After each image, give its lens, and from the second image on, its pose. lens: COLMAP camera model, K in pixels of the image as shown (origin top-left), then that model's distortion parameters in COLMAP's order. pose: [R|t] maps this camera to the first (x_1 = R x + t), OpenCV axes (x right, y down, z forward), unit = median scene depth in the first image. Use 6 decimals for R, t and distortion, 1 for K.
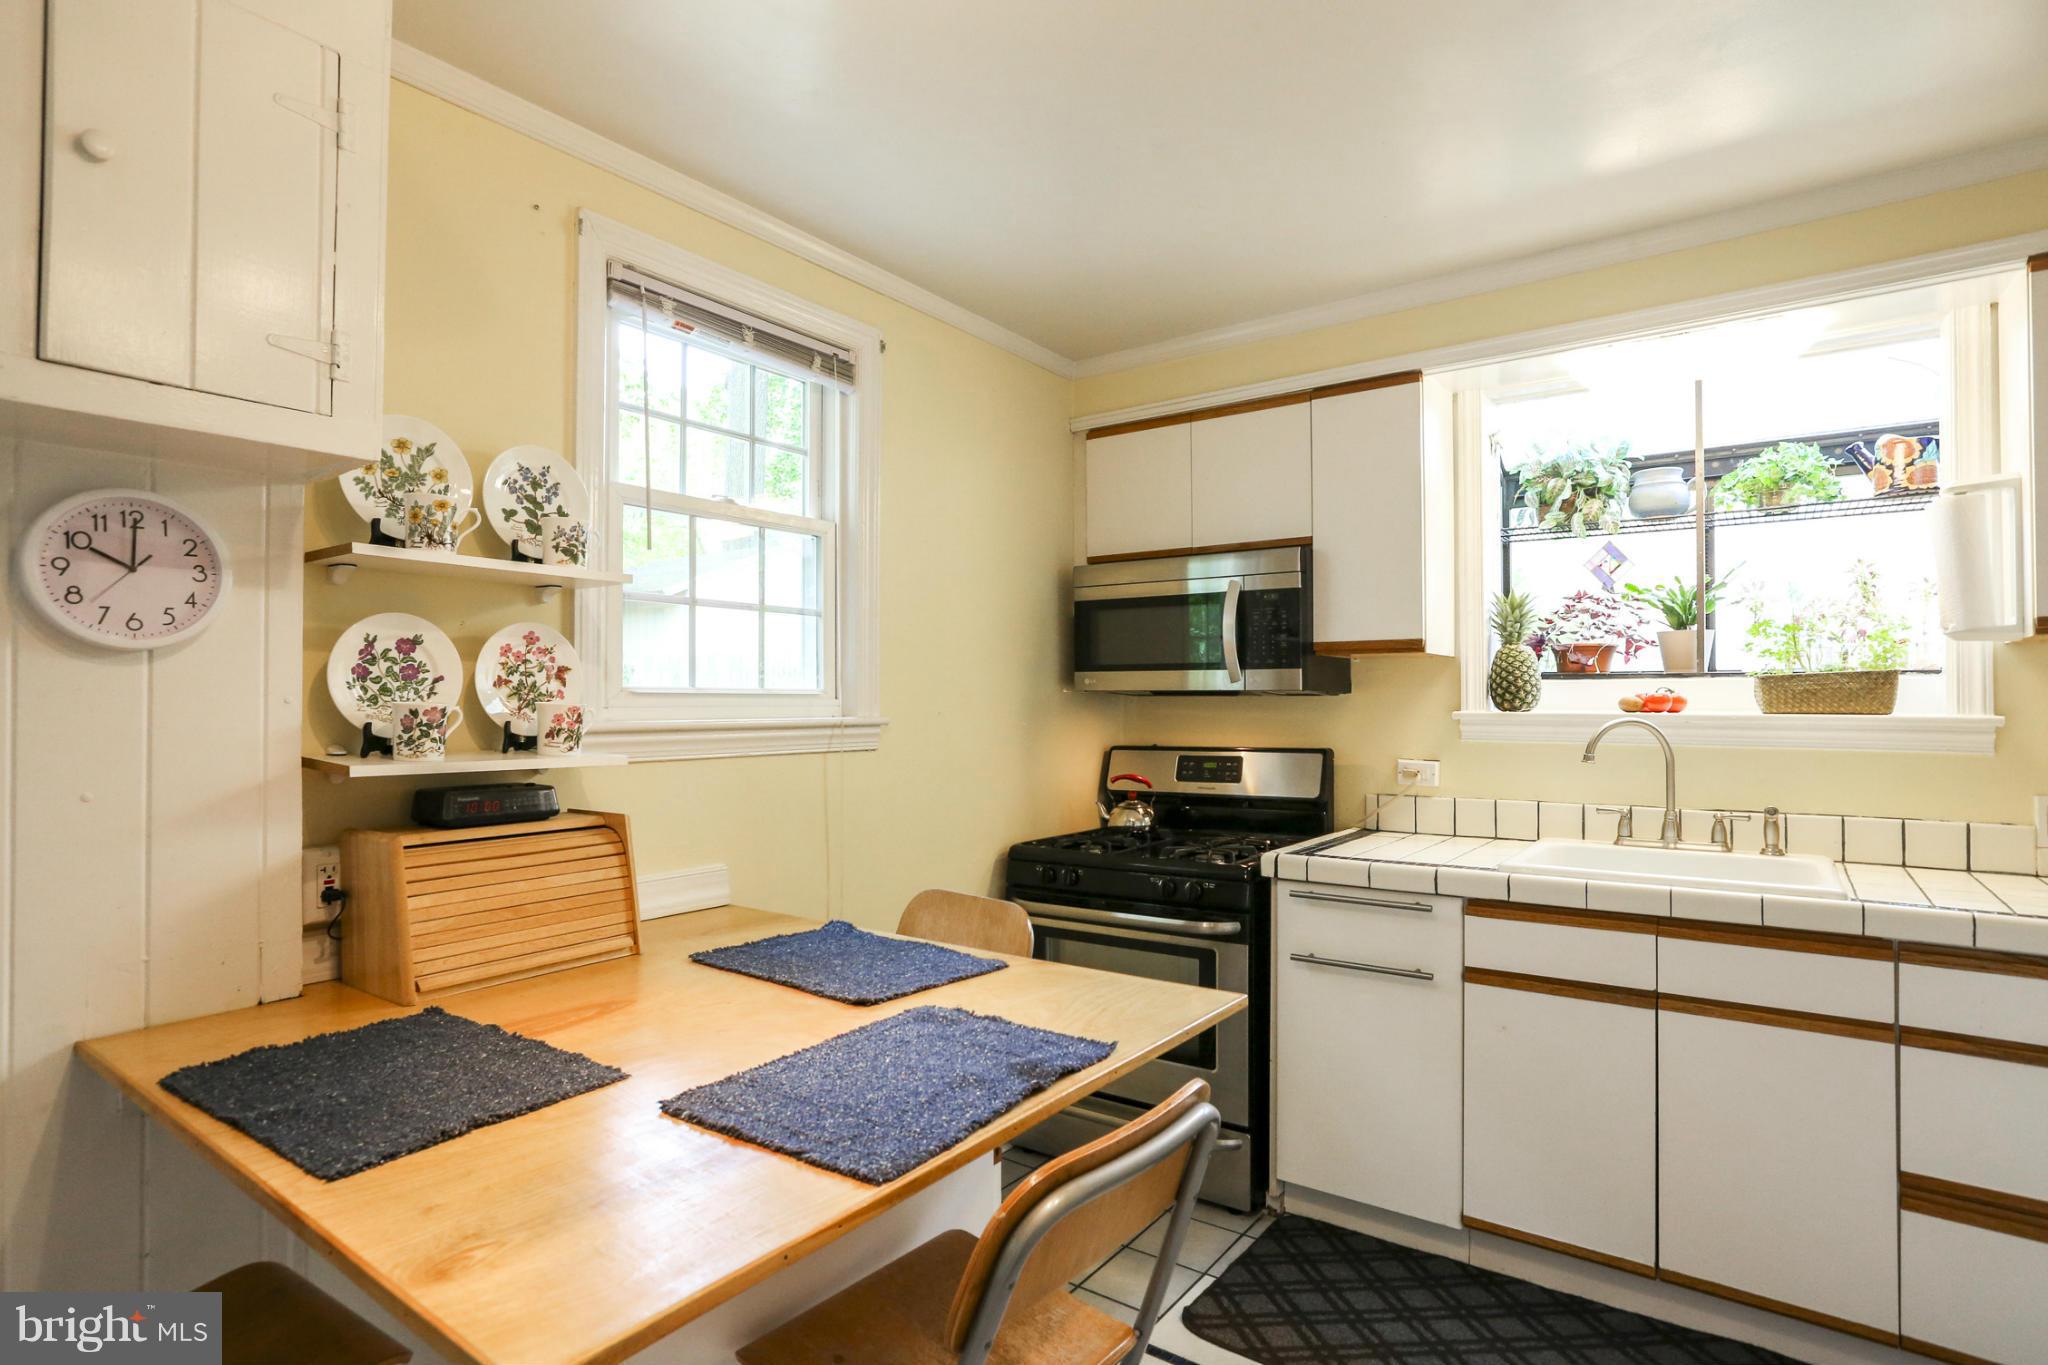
lens RADIAL K [[1069.7, 0, 1024.0], [0, 1069.7, 682.5], [0, 0, 1]] dist [-0.067595, 0.040562]
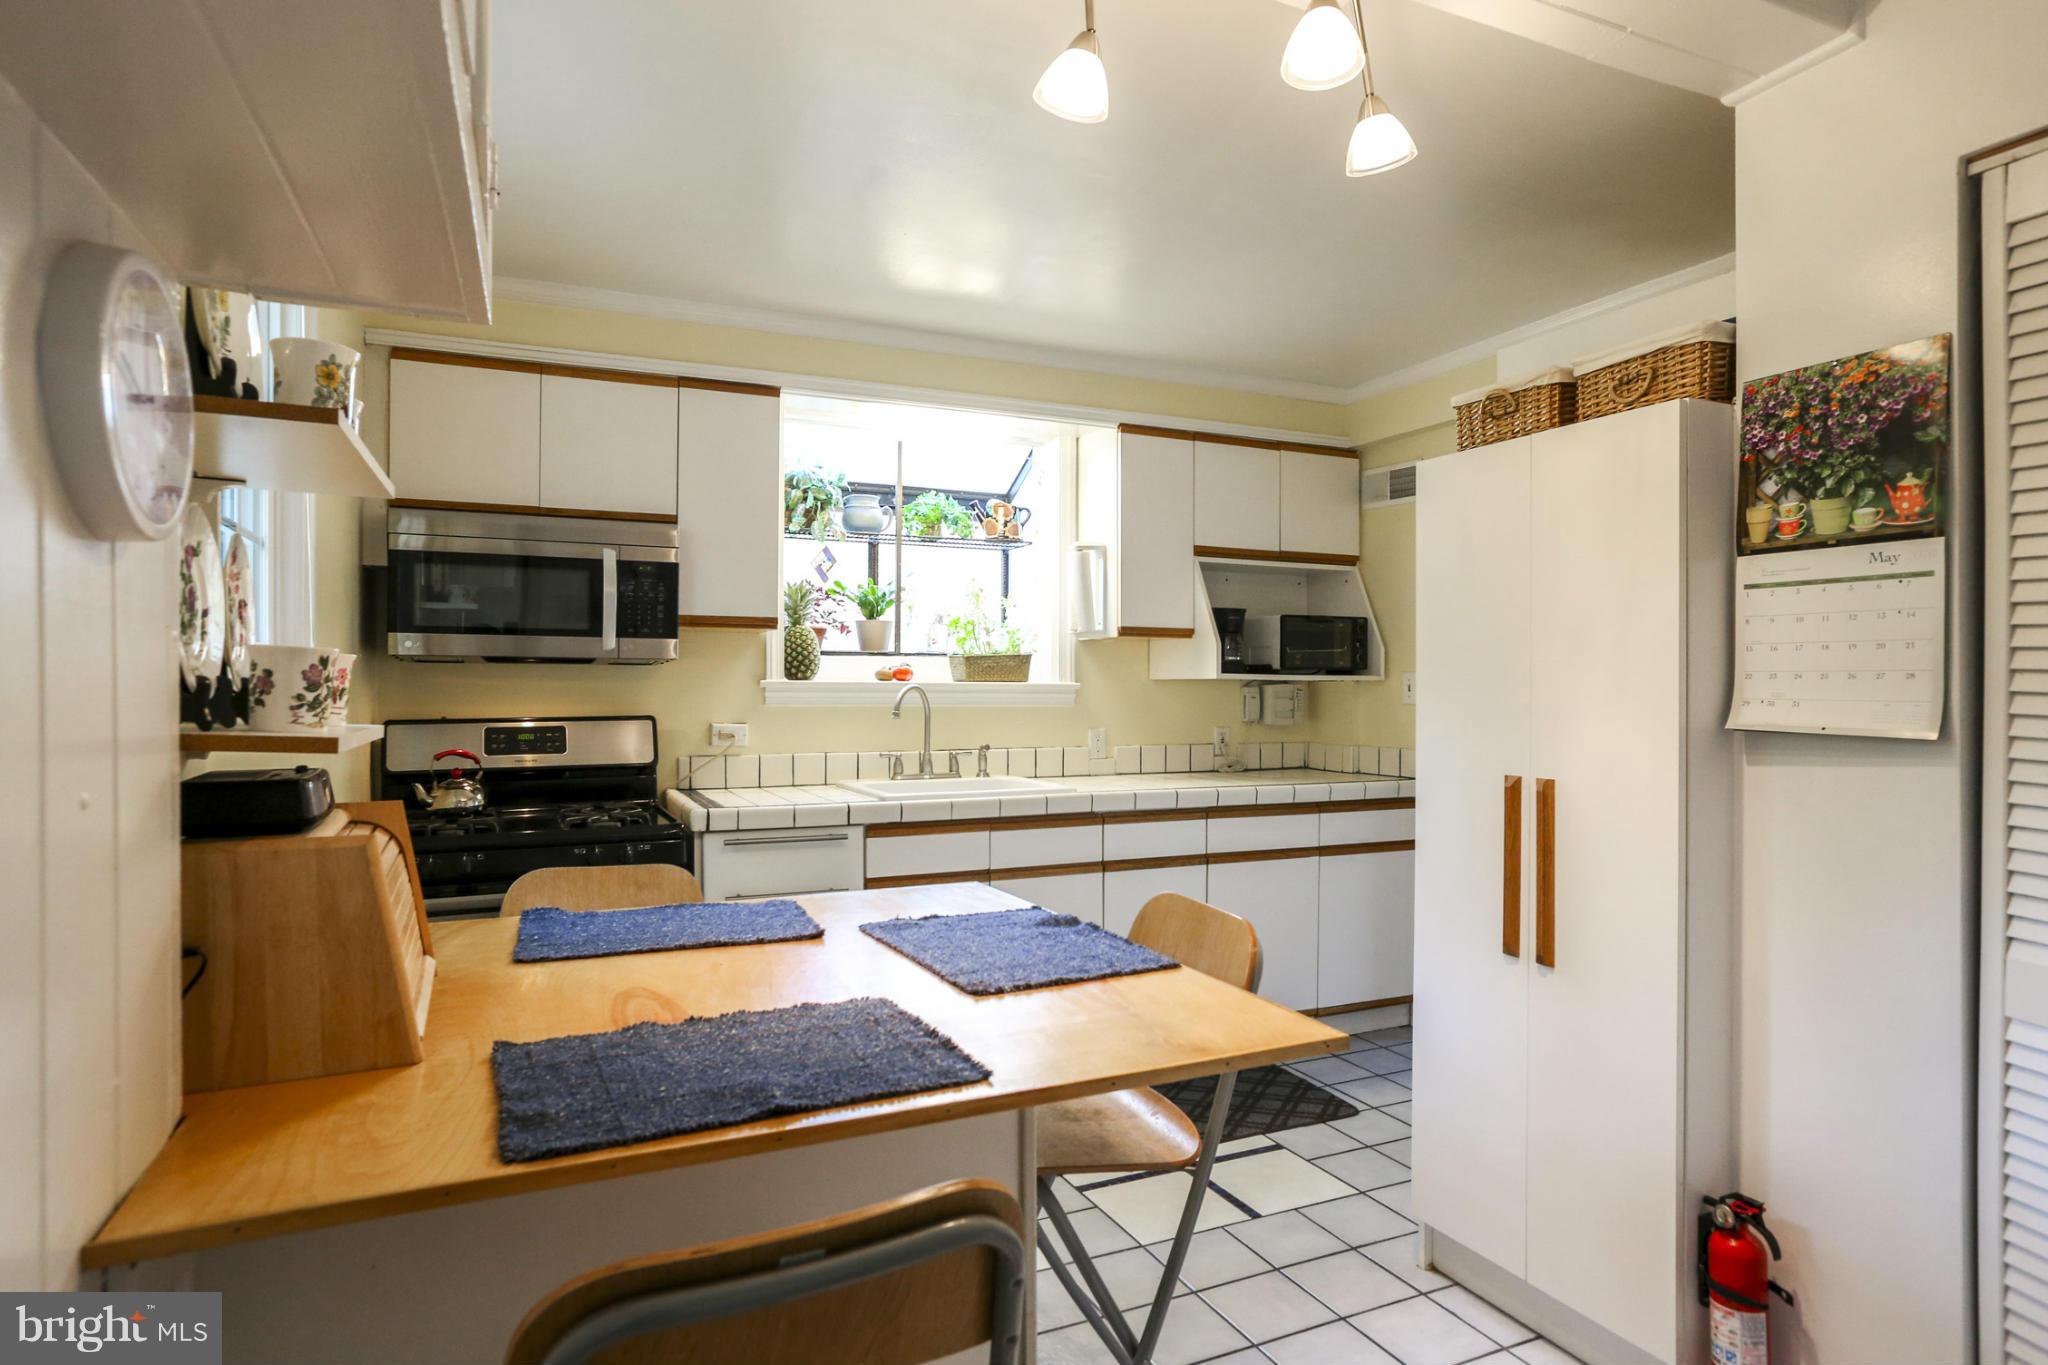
lens RADIAL K [[1211.5, 0, 1024.0], [0, 1211.5, 682.5], [0, 0, 1]] dist [-0.086930, 0.000101]
pose [[0.450804, 0.004085, 0.892614, -0.756325], [-0.018429, 0.999819, 0.004732, 0.021266], [-0.892433, -0.018583, 0.450798, 0.168673]]
